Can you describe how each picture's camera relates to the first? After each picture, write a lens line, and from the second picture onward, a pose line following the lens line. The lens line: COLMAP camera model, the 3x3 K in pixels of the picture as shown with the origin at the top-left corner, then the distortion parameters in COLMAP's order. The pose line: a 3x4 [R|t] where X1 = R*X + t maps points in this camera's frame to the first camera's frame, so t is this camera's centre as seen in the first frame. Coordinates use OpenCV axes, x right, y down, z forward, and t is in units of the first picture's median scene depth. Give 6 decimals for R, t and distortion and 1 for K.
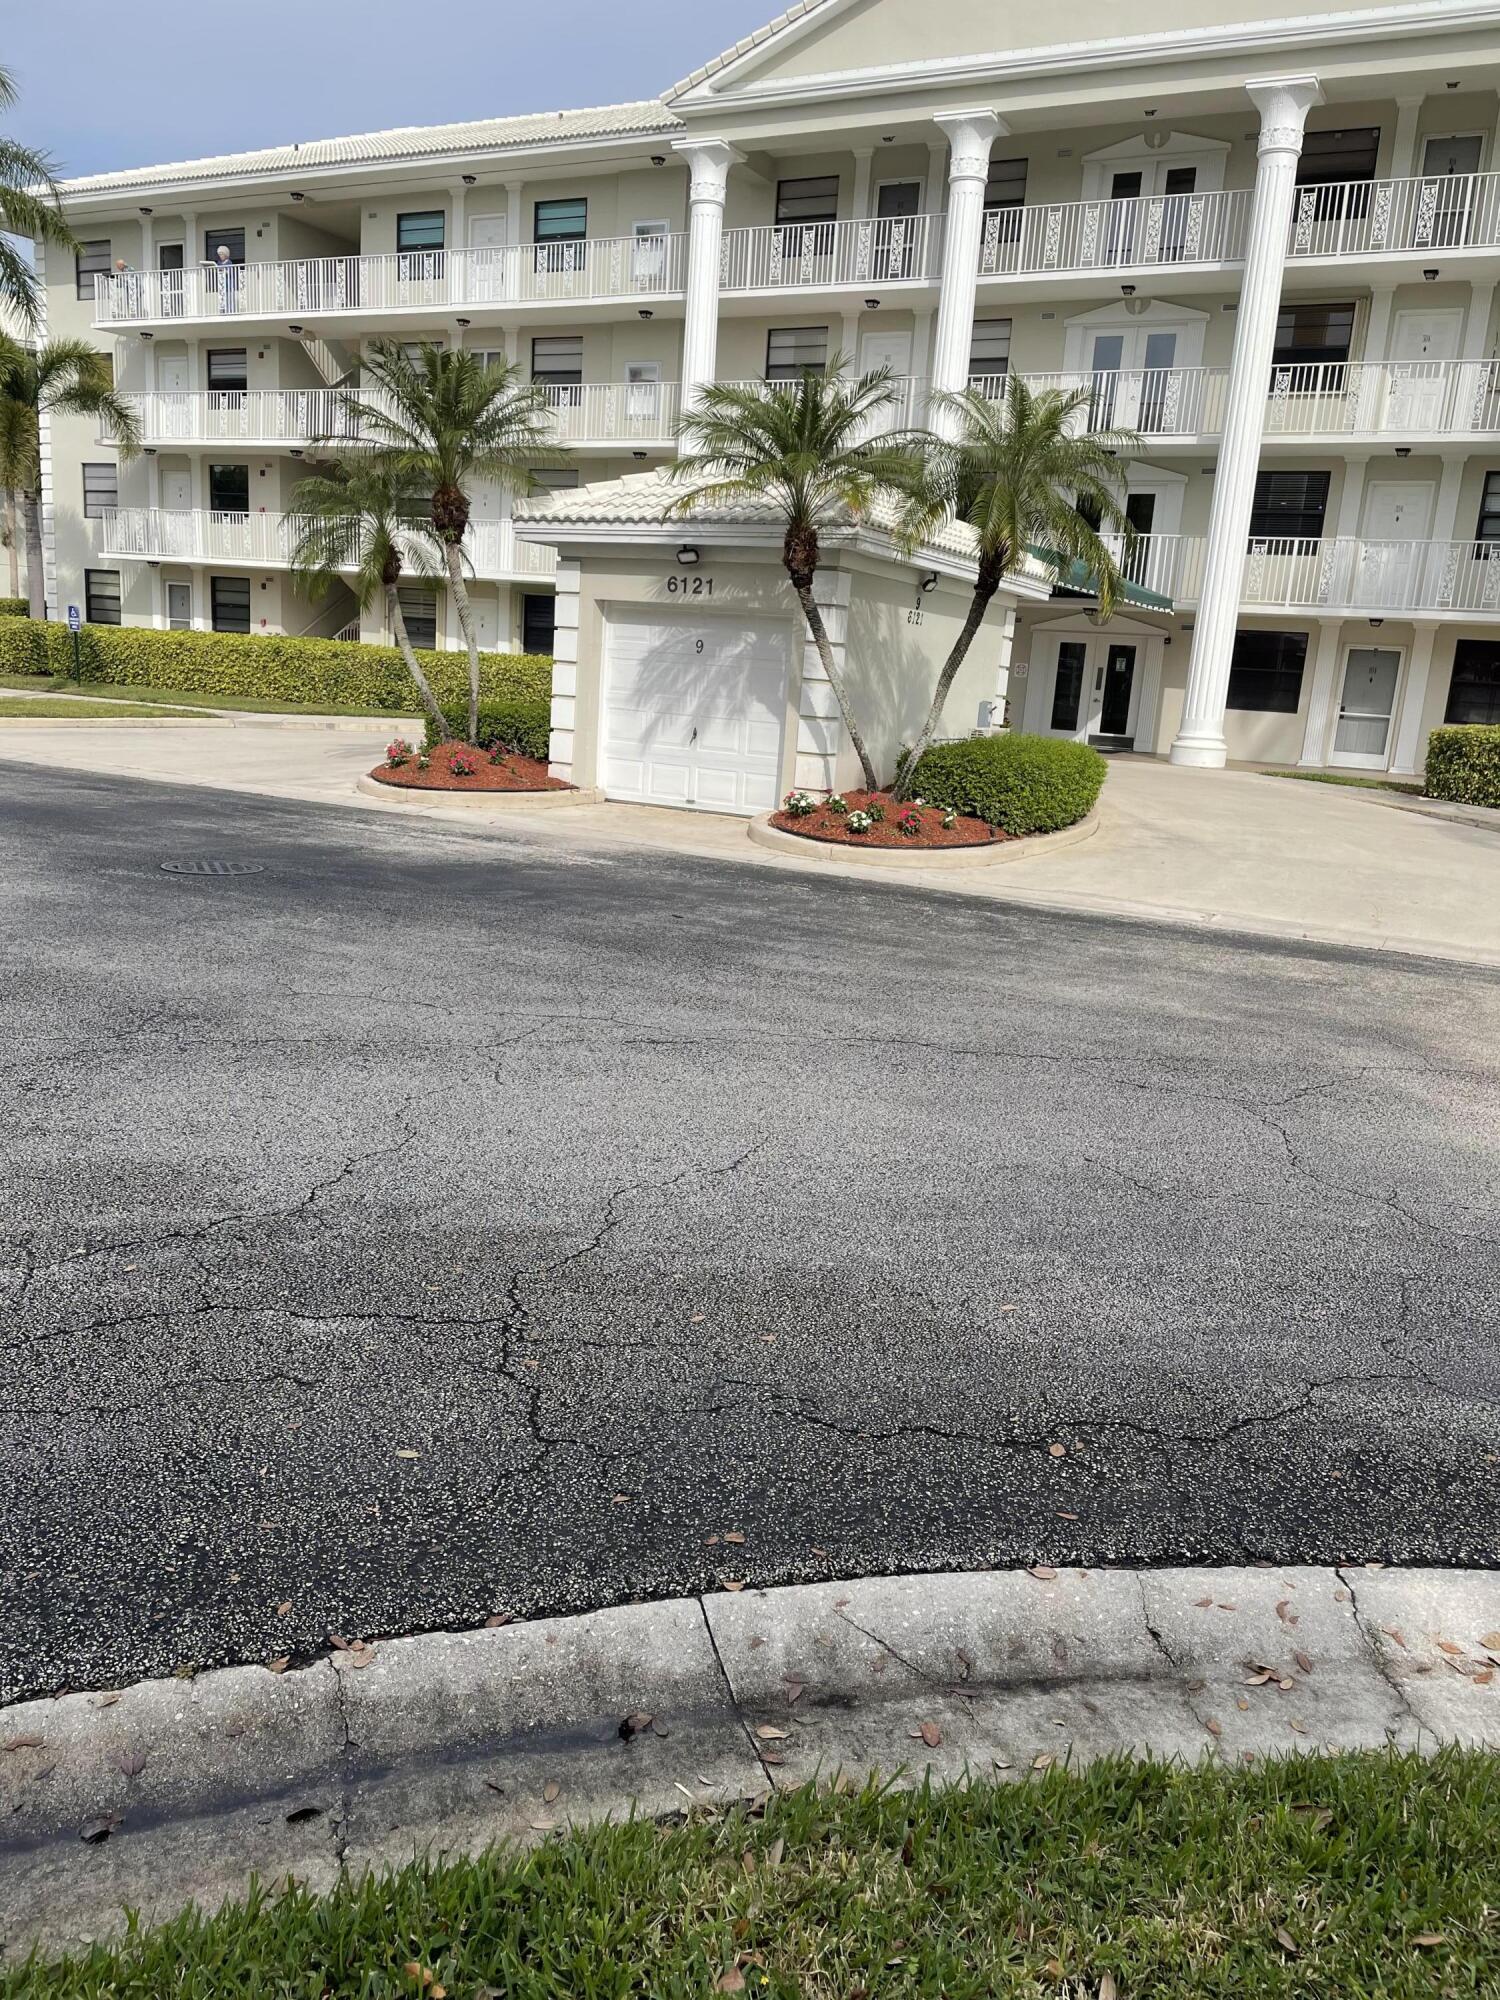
lens RADIAL K [[1511.7, 0, 743.6], [0, 1511.7, 1018.8], [0, 0, 1]] dist [0.095137, -0.119538]
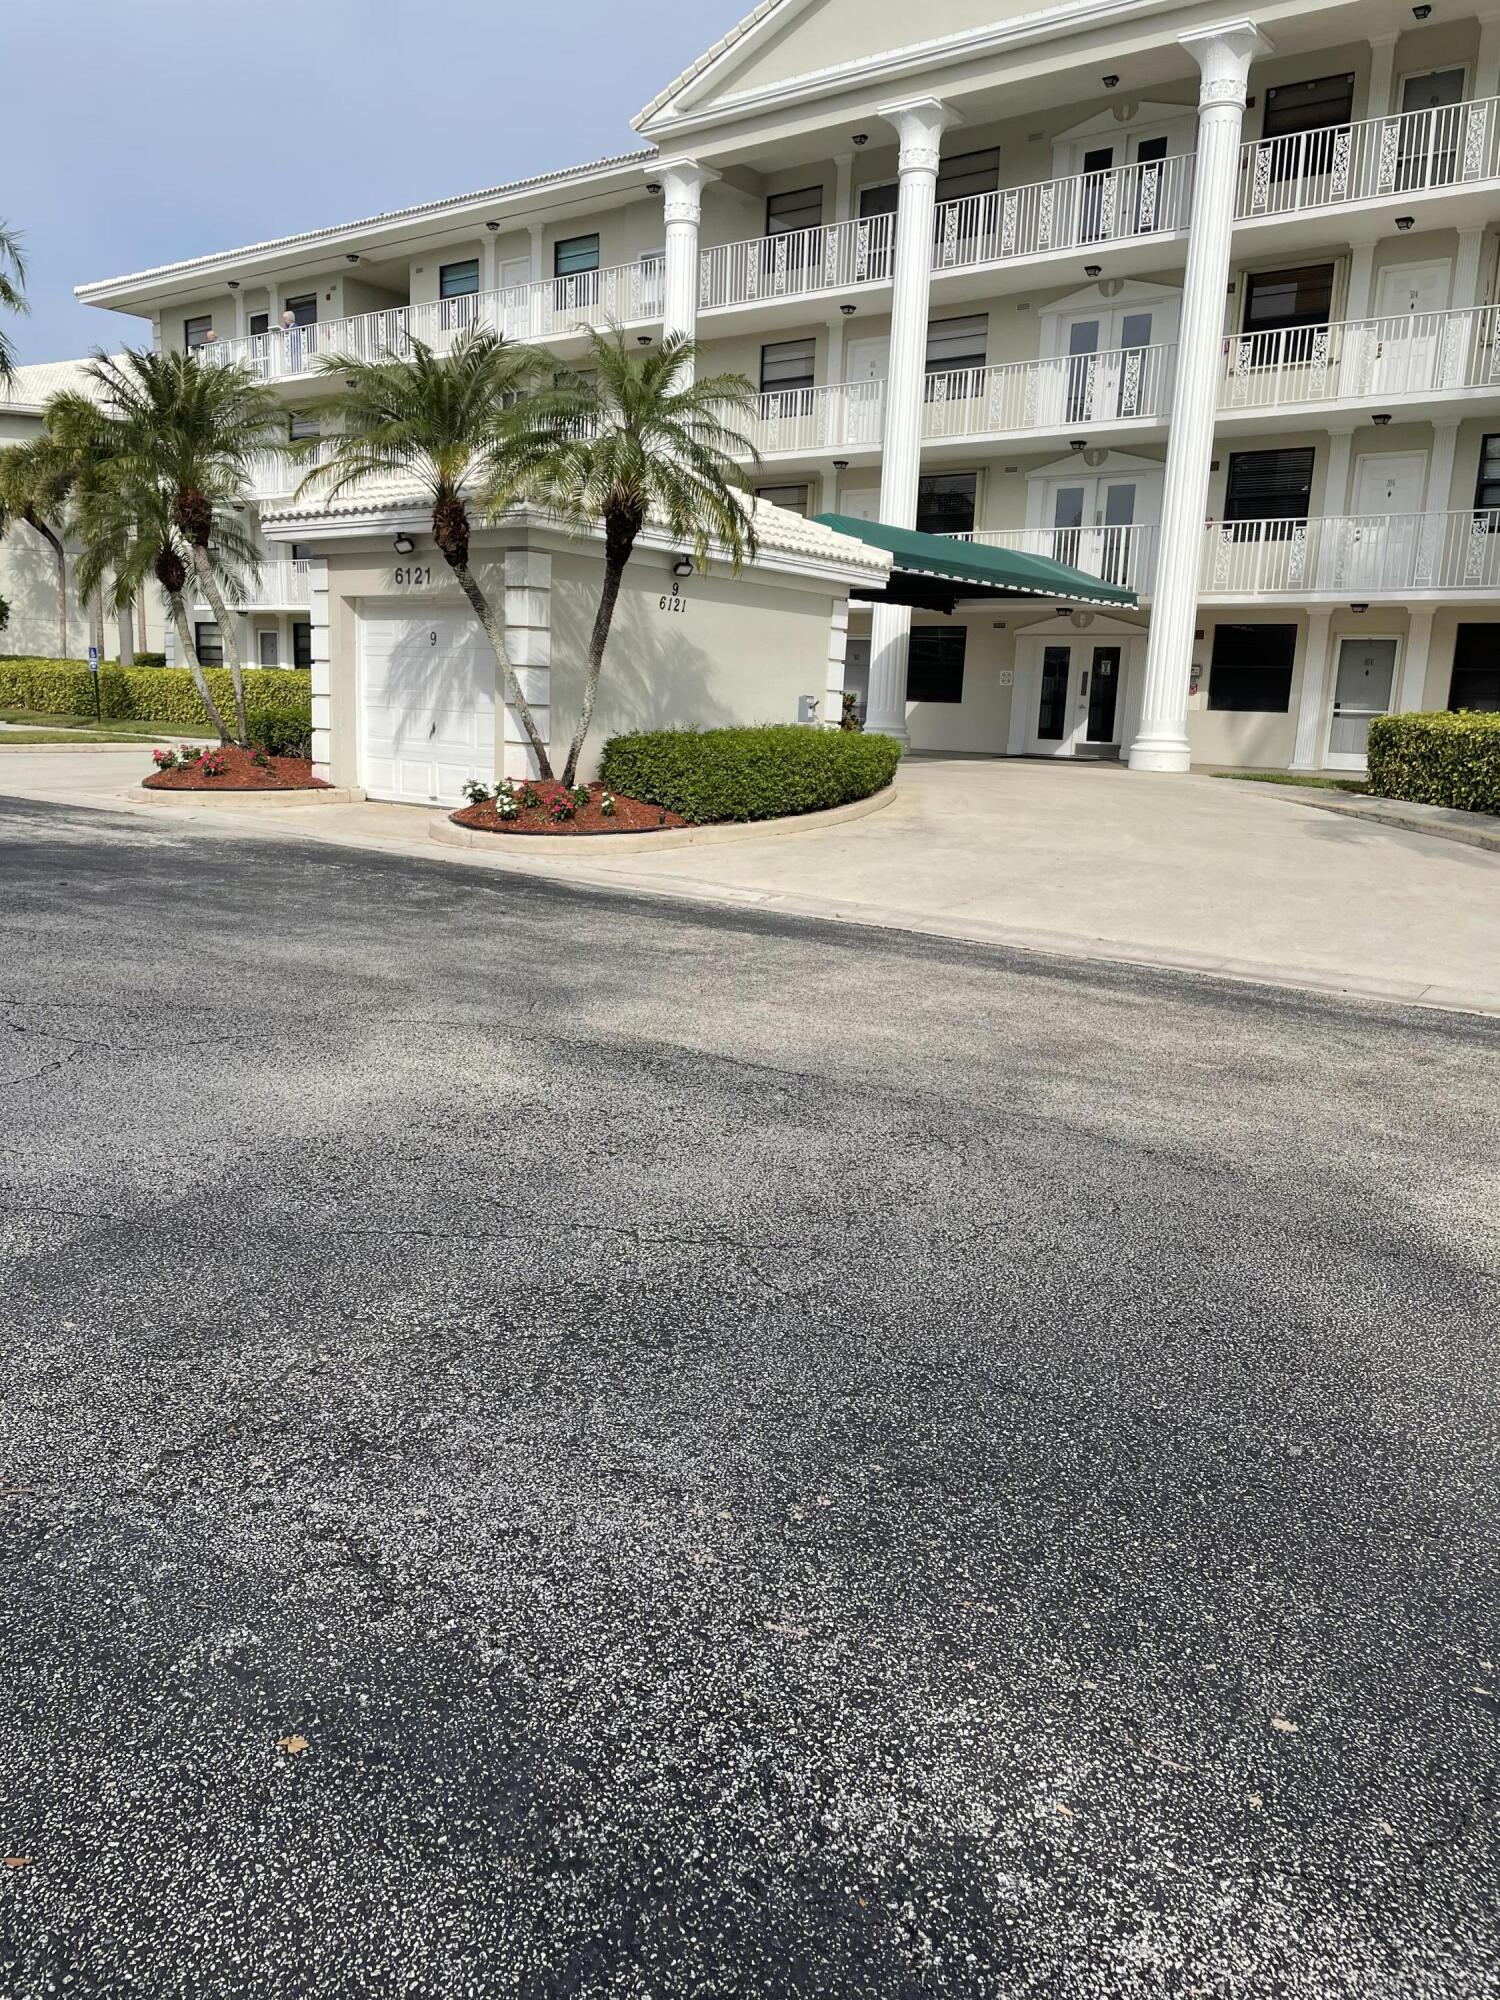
lens RADIAL K [[1513.8, 0, 751.8], [0, 1513.8, 1007.6], [0, 0, 1]] dist [0.090982, -0.117286]
pose [[0.982188, 0.007117, -0.187764, 0.232890], [-0.014924, 0.999080, -0.040202, 0.017682], [0.187305, 0.042288, 0.981391, 0.058852]]
